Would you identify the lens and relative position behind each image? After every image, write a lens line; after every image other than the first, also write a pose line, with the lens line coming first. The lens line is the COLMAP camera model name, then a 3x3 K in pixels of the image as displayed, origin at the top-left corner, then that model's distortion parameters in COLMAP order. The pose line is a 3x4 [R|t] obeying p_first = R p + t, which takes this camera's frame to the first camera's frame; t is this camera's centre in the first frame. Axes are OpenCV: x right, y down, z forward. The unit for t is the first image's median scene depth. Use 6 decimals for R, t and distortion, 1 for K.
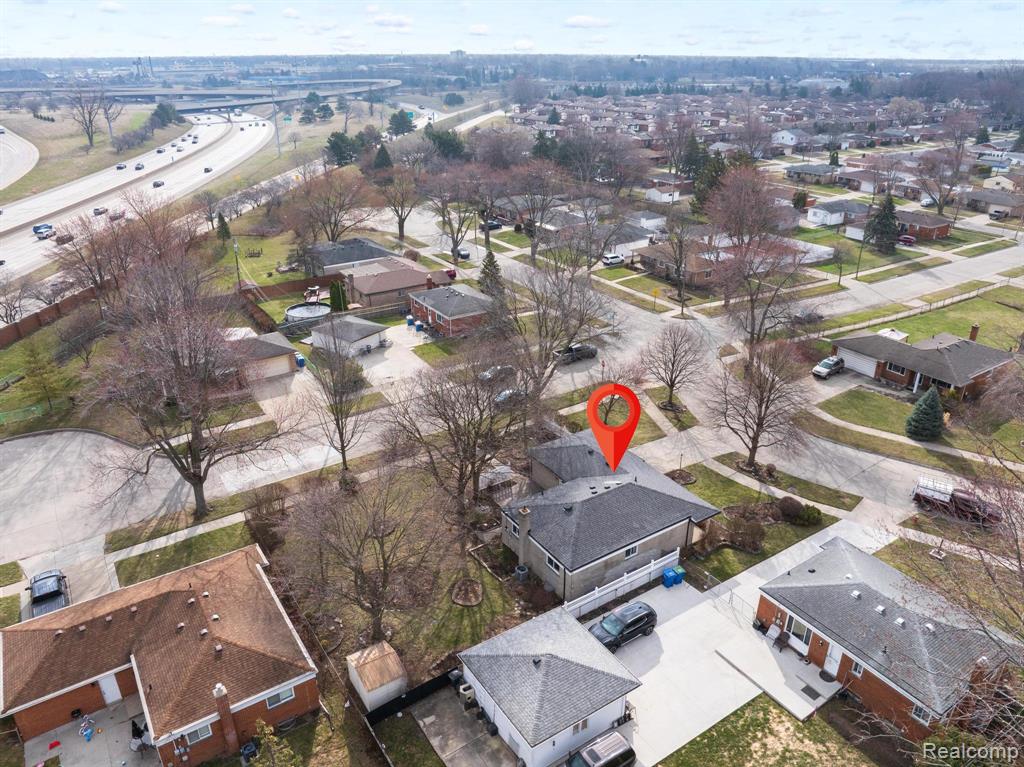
lens RADIAL K [[721.7, 0, 516.9], [0, 721.7, 385.6], [0, 0, 1]] dist [-0.039093, 0.003288]
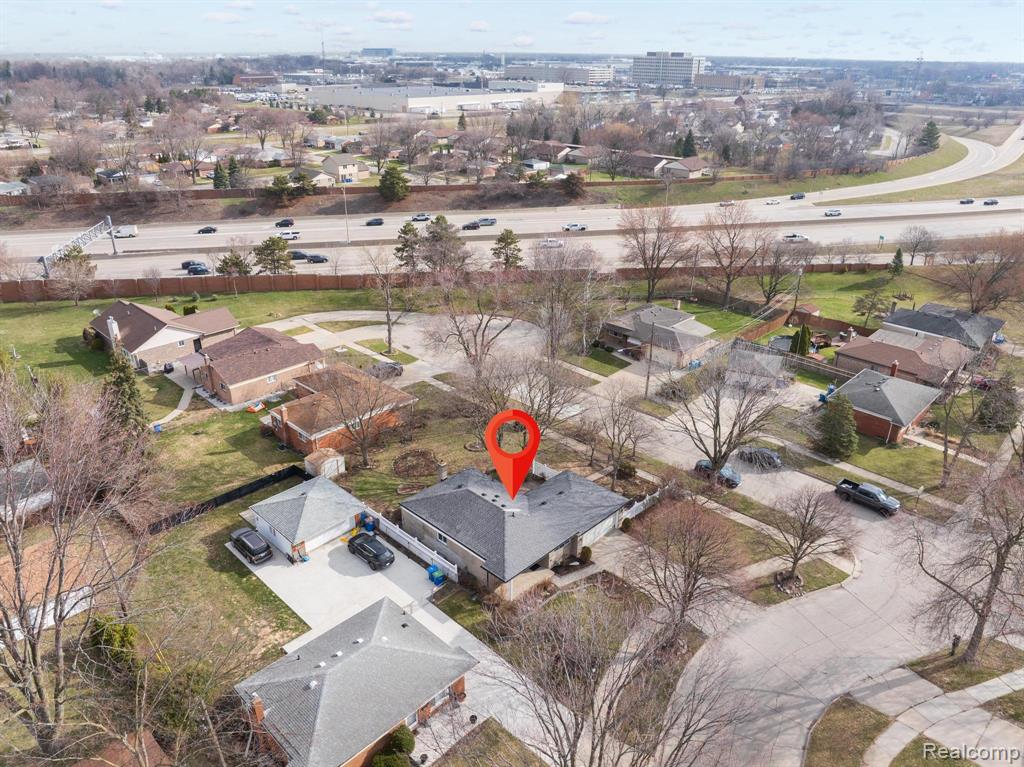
lens RADIAL K [[721.7, 0, 516.9], [0, 721.7, 385.6], [0, 0, 1]] dist [-0.039093, 0.003288]
pose [[0.216678, 0.414234, -0.884002, 1.001322], [-0.419199, 0.857262, 0.298954, -0.348655], [0.881659, 0.305796, 0.359397, 0.530613]]
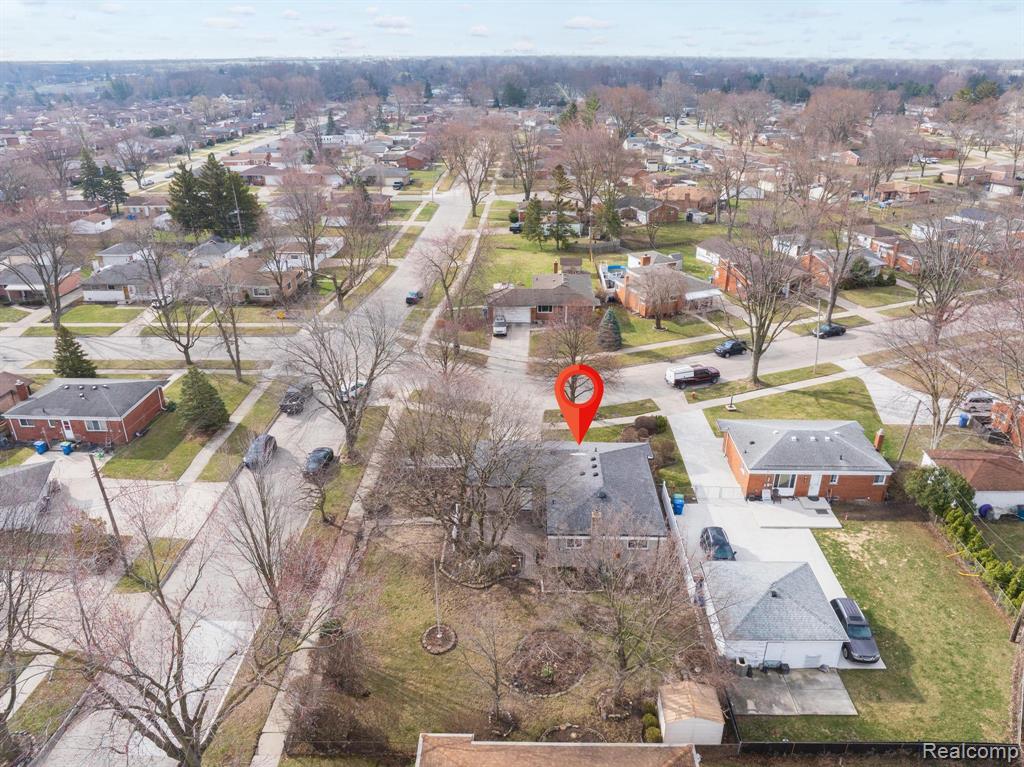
lens RADIAL K [[721.7, 0, 516.9], [0, 721.7, 385.6], [0, 0, 1]] dist [-0.039093, 0.003288]
pose [[0.573639, -0.345998, 0.742444, -0.641297], [0.346130, 0.923896, 0.163127, -0.168698], [-0.742383, 0.163406, 0.649743, 0.354666]]
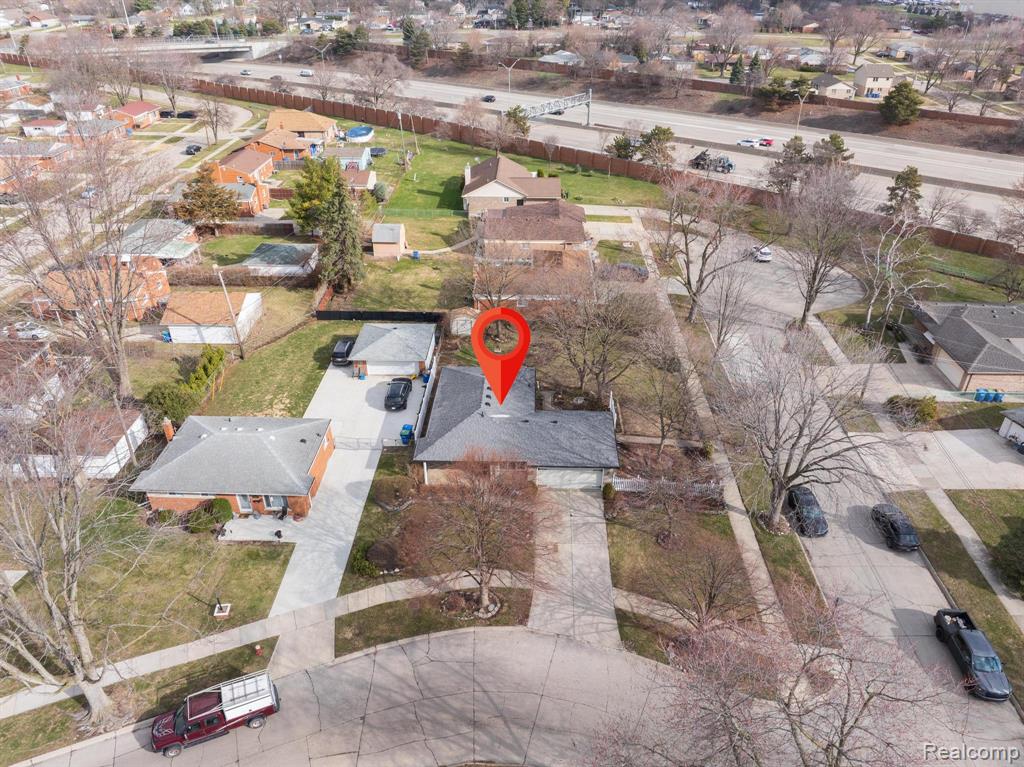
lens RADIAL K [[721.7, 0, 516.9], [0, 721.7, 385.6], [0, 0, 1]] dist [-0.039093, 0.003288]
pose [[-0.581504, 0.426534, -0.692764, 0.805311], [-0.343053, 0.643569, 0.684202, -0.600705], [0.737677, 0.635521, -0.227914, 1.194452]]
